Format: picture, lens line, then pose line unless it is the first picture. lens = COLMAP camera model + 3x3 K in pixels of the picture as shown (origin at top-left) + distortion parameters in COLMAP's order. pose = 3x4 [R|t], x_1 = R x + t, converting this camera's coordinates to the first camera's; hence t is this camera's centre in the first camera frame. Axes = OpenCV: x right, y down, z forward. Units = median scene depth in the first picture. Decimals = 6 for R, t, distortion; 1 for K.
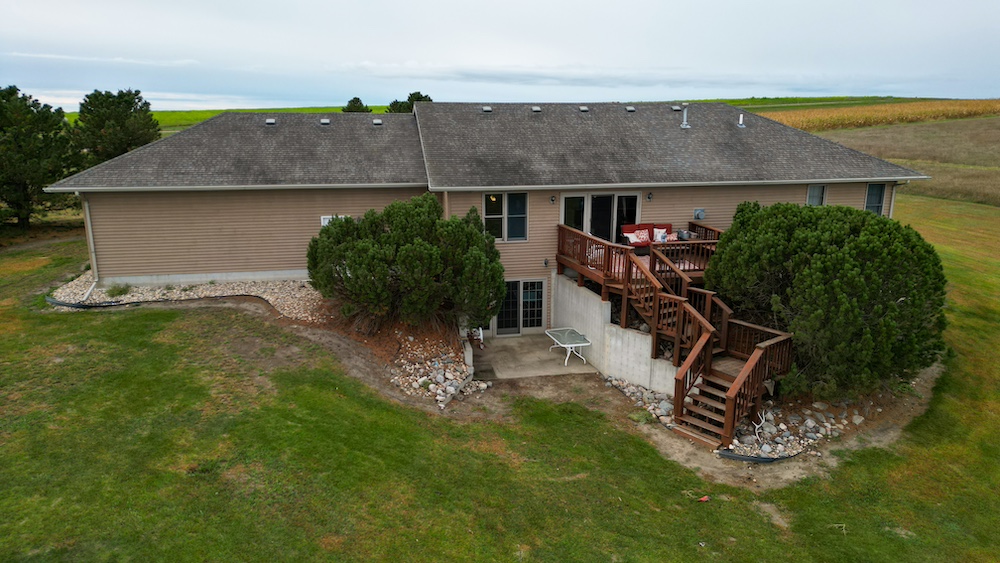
lens RADIAL K [[696.7, 0, 500.0], [0, 696.7, 281.5], [0, 0, 1]] dist [0.074808, -0.064993]
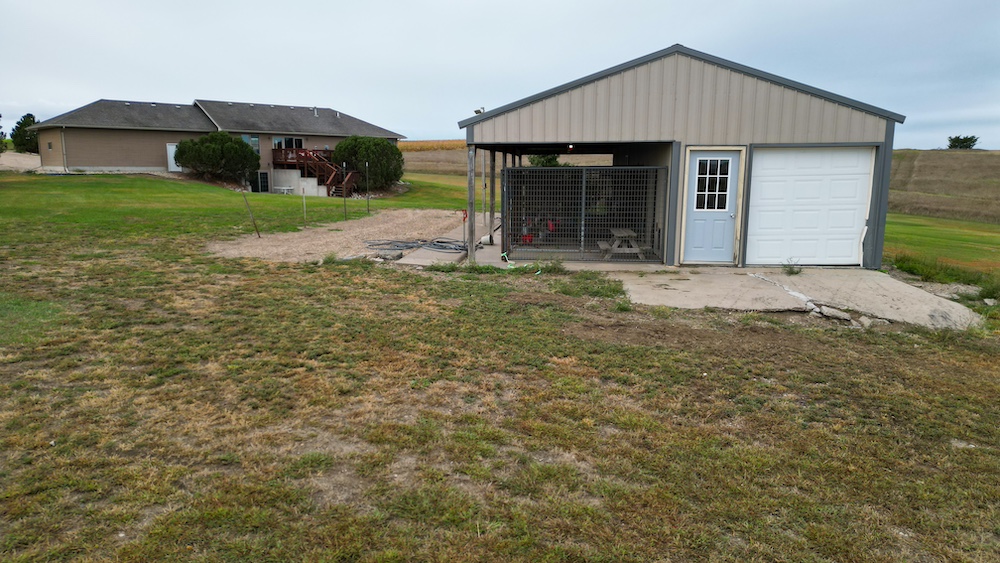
lens RADIAL K [[693.8, 0, 500.0], [0, 693.8, 281.5], [0, 0, 1]] dist [0.105851, -0.124664]
pose [[0.857896, -0.083220, 0.507039, -0.616502], [0.116140, 0.992665, -0.033581, 0.660520], [-0.500525, 0.087697, 0.861269, -1.786400]]
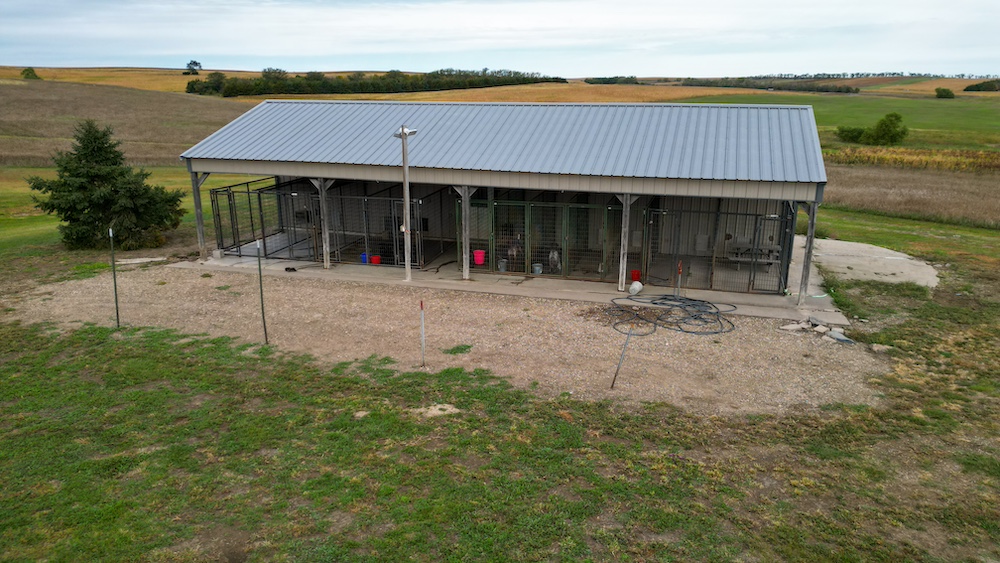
lens RADIAL K [[693.8, 0, 500.0], [0, 693.8, 281.5], [0, 0, 1]] dist [0.105851, -0.124664]
pose [[-0.320607, -0.265907, 0.909123, -0.863154], [0.218519, 0.913135, 0.344142, 0.271250], [-0.921662, 0.308996, -0.234652, -0.742625]]
